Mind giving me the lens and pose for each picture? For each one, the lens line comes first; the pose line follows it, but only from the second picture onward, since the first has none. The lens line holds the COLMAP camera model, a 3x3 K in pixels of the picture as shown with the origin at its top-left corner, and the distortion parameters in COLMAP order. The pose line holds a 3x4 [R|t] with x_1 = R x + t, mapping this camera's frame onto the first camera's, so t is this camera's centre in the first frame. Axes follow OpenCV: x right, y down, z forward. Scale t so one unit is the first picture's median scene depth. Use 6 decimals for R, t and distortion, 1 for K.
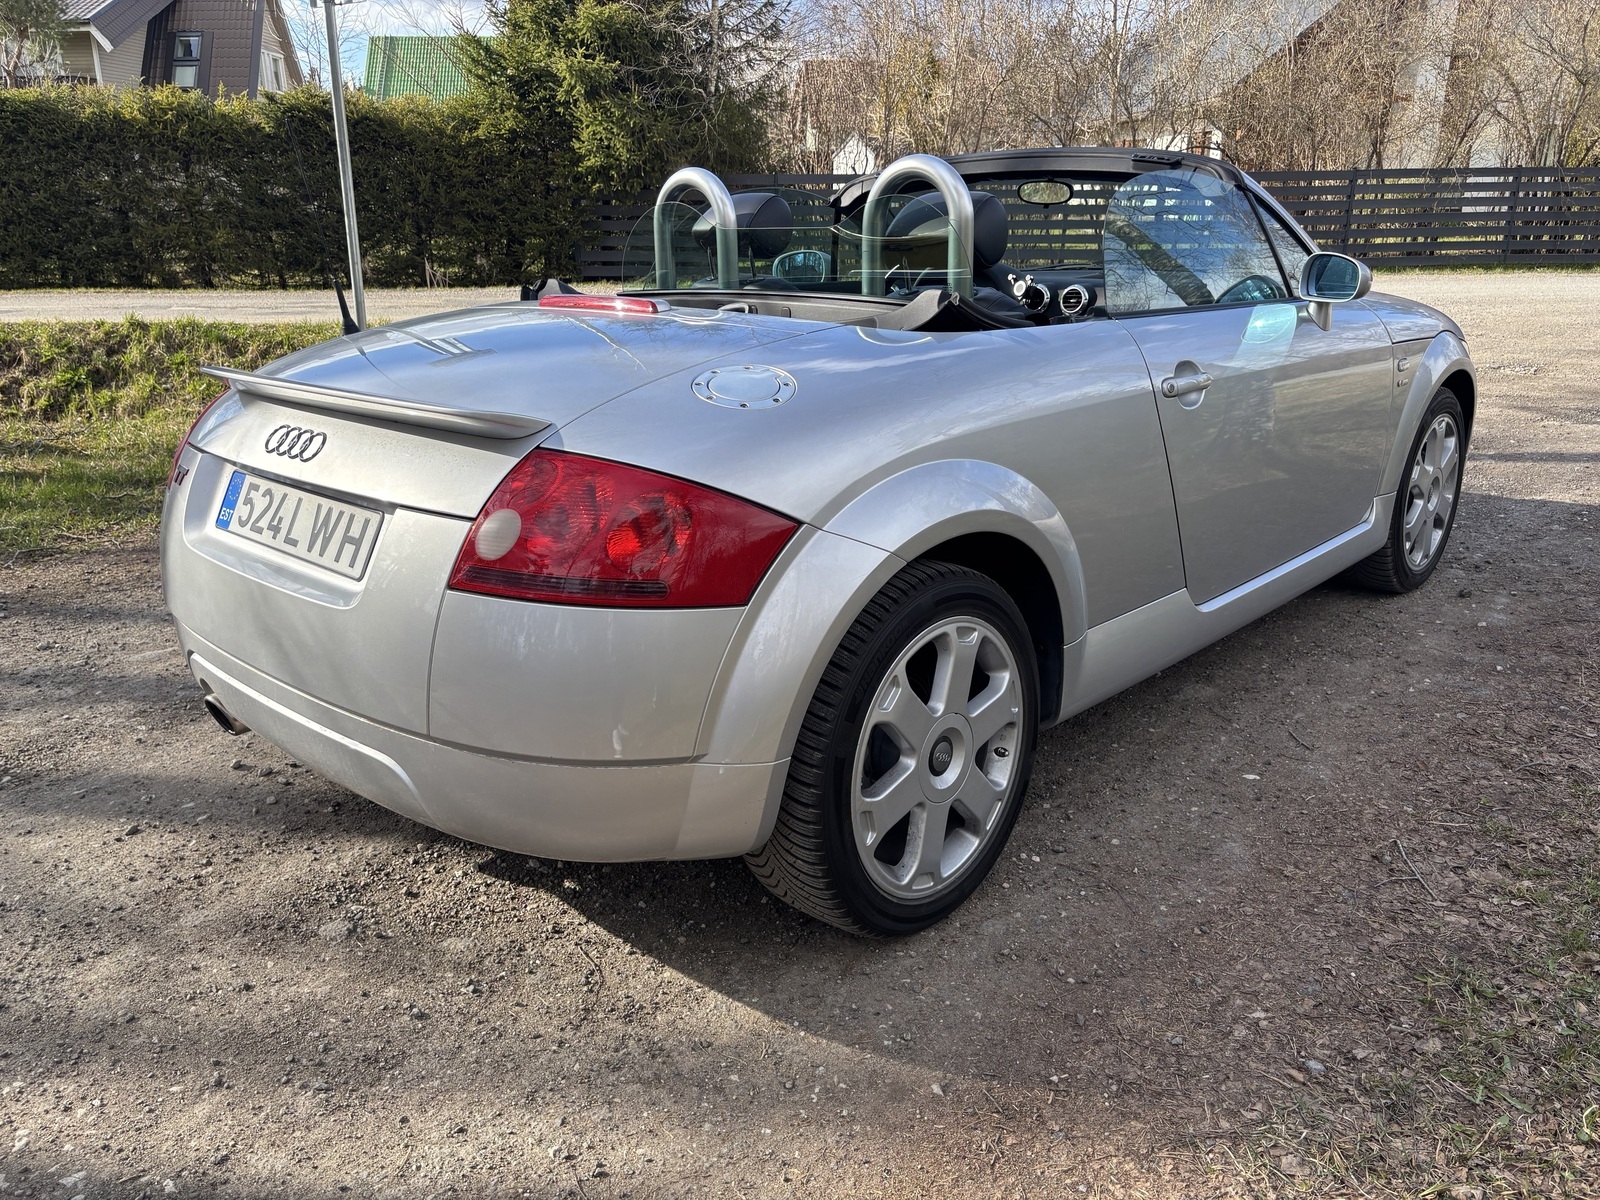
lens RADIAL K [[1198.3, 0, 795.4], [0, 1198.3, 597.6], [0, 0, 1]] dist [0.037530, -0.037692]
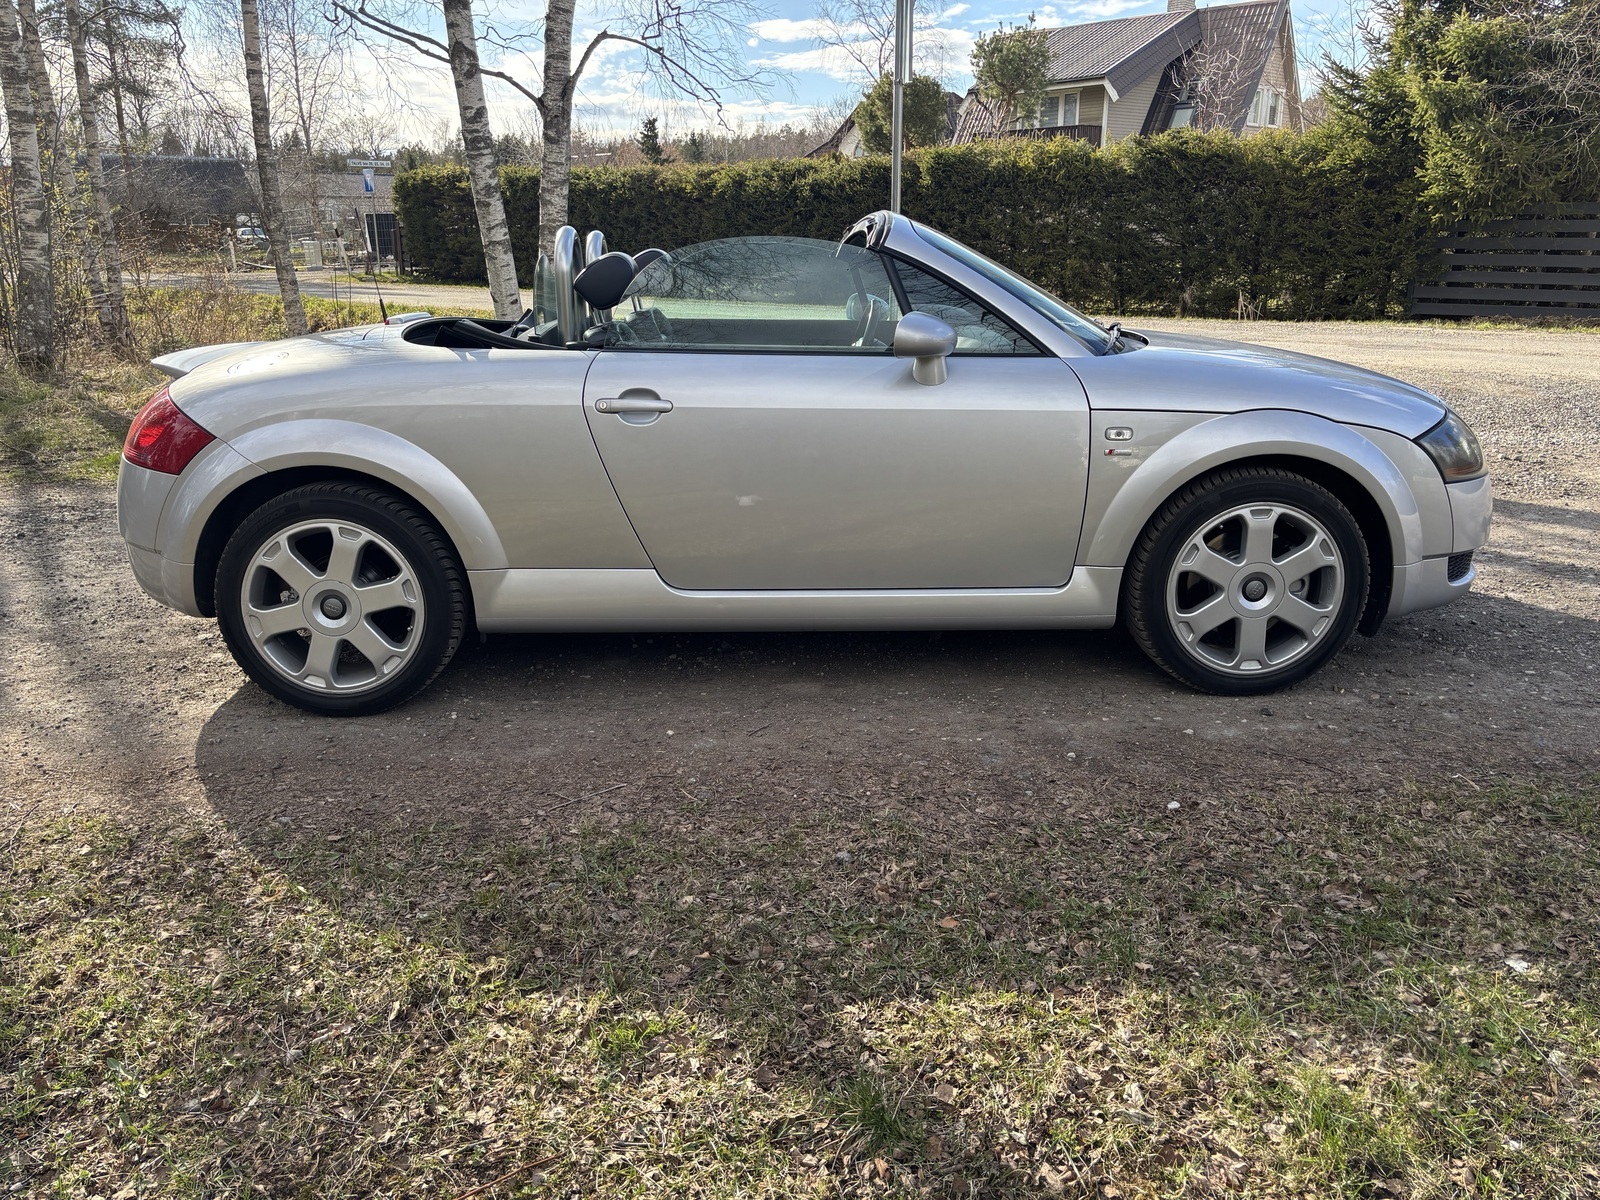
lens RADIAL K [[1198.3, 0, 792.3], [0, 1198.3, 606.0], [0, 0, 1]] dist [0.037530, -0.037692]
pose [[0.698098, 0.213016, -0.683582, 0.188184], [-0.222592, 0.971979, 0.075567, -0.014408], [0.680524, 0.099406, 0.725952, 0.028172]]
